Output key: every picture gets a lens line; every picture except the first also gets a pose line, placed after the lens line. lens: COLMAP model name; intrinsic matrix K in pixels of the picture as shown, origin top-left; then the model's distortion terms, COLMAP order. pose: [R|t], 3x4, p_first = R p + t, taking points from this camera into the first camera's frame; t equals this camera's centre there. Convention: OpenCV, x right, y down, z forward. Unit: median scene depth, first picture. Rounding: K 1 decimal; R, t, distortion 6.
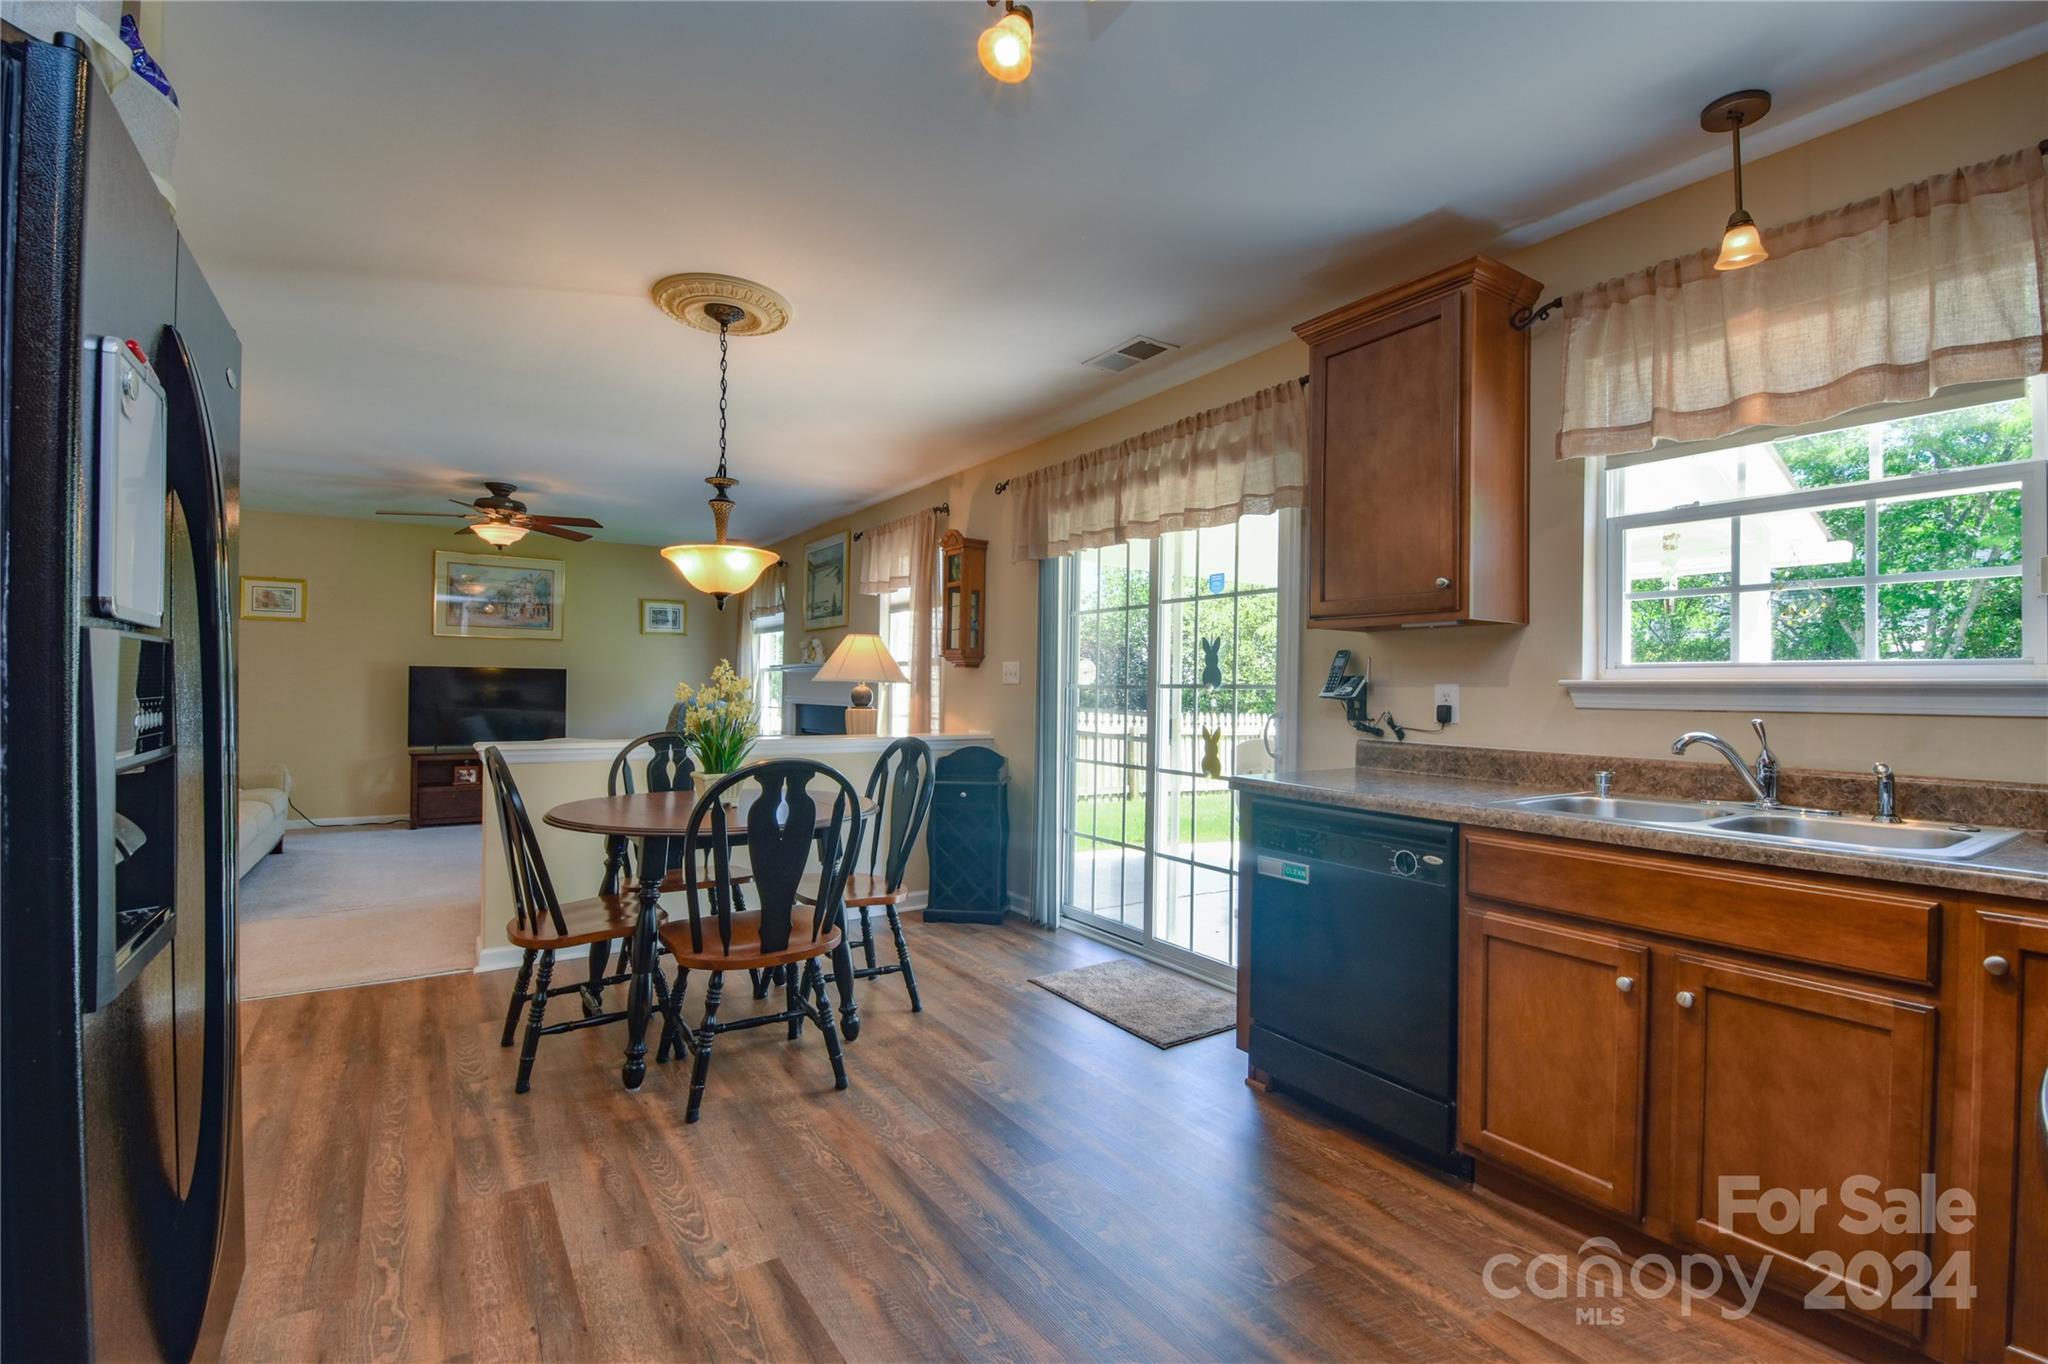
lens RADIAL K [[895.8, 0, 1026.6], [0, 895.8, 685.4], [0, 0, 1]] dist [0.011761, -0.019769]
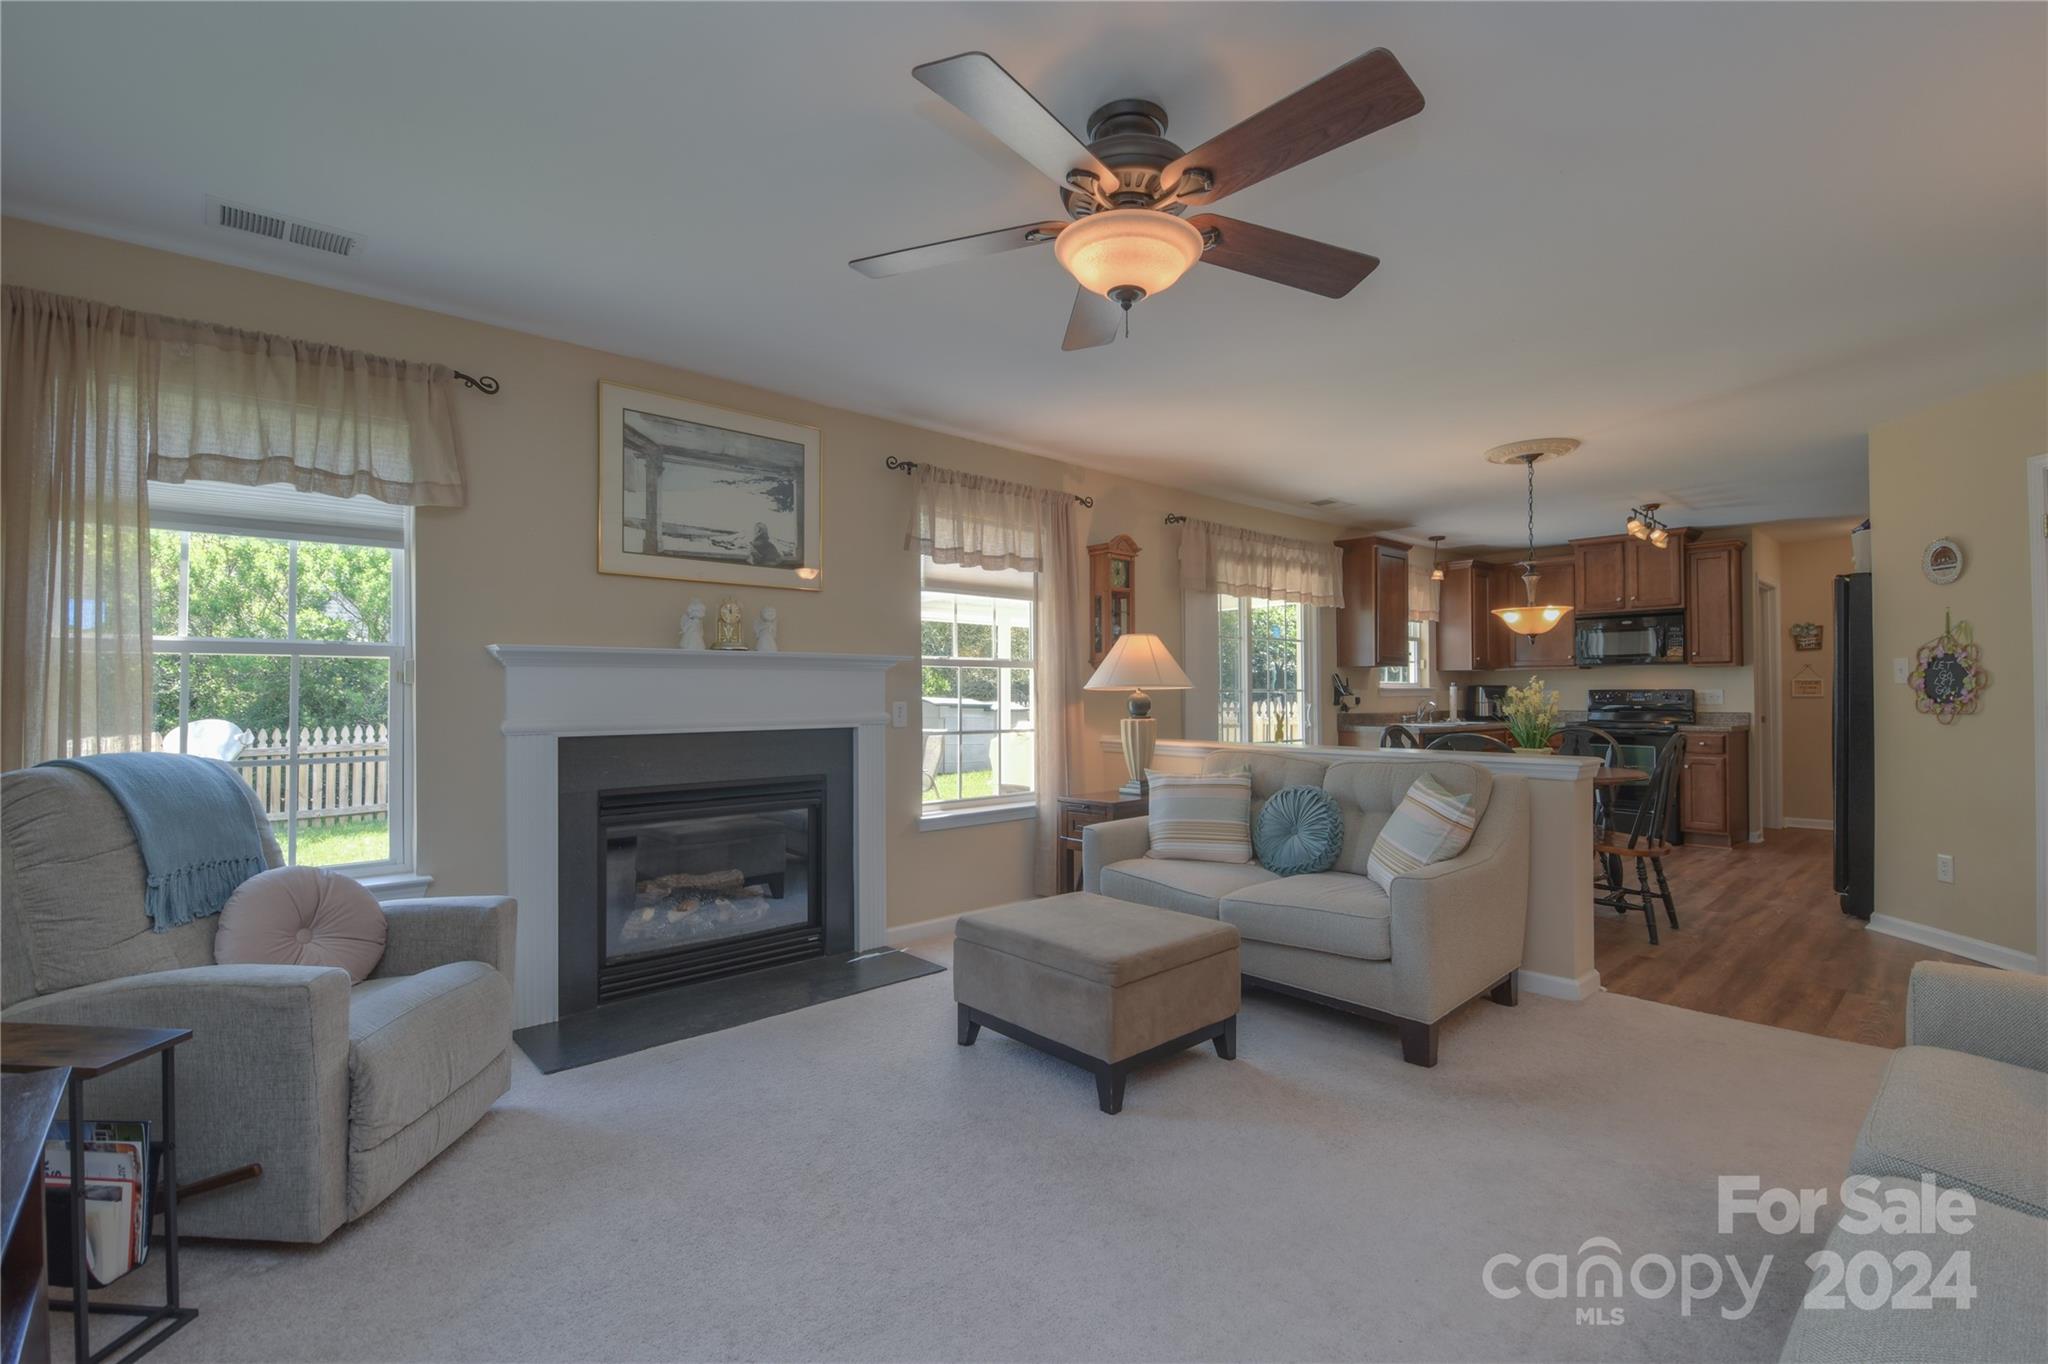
lens RADIAL K [[895.8, 0, 1026.6], [0, 895.8, 685.4], [0, 0, 1]] dist [0.011761, -0.019769]
pose [[-0.135903, -0.002152, 0.990720, -1.414787], [-0.001001, 0.999997, 0.002035, -0.011230], [-0.990722, -0.000715, -0.135905, 1.662929]]
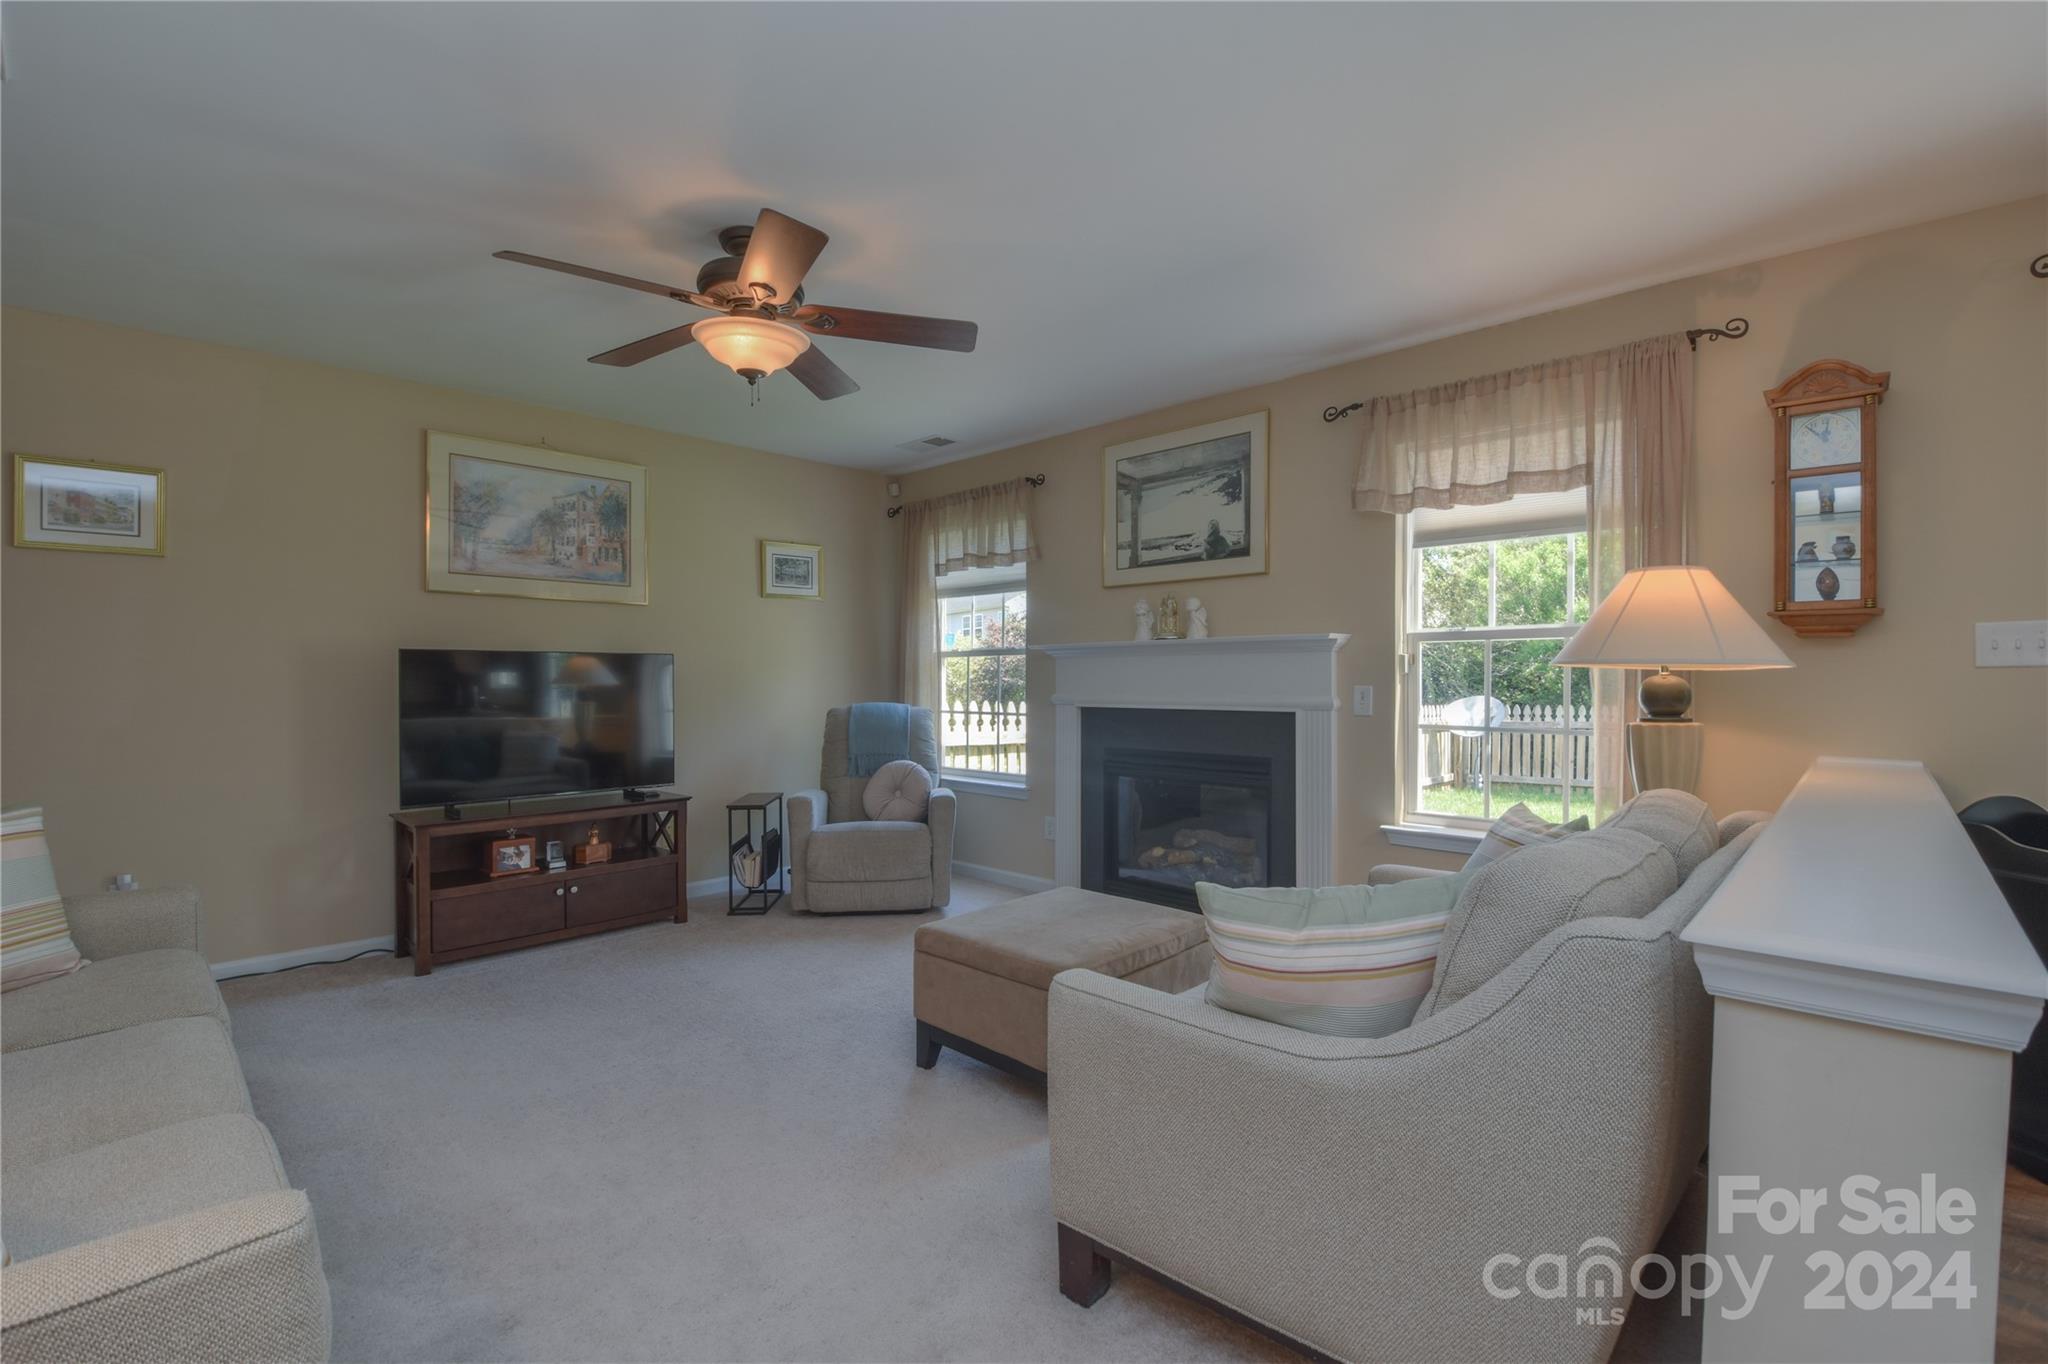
lens RADIAL K [[895.8, 0, 1026.6], [0, 895.8, 685.4], [0, 0, 1]] dist [0.011761, -0.019769]
pose [[0.977100, -0.014930, 0.212256, -0.843610], [0.012862, 0.999855, 0.011122, -0.004105], [-0.212392, -0.008137, 0.977151, 0.811028]]
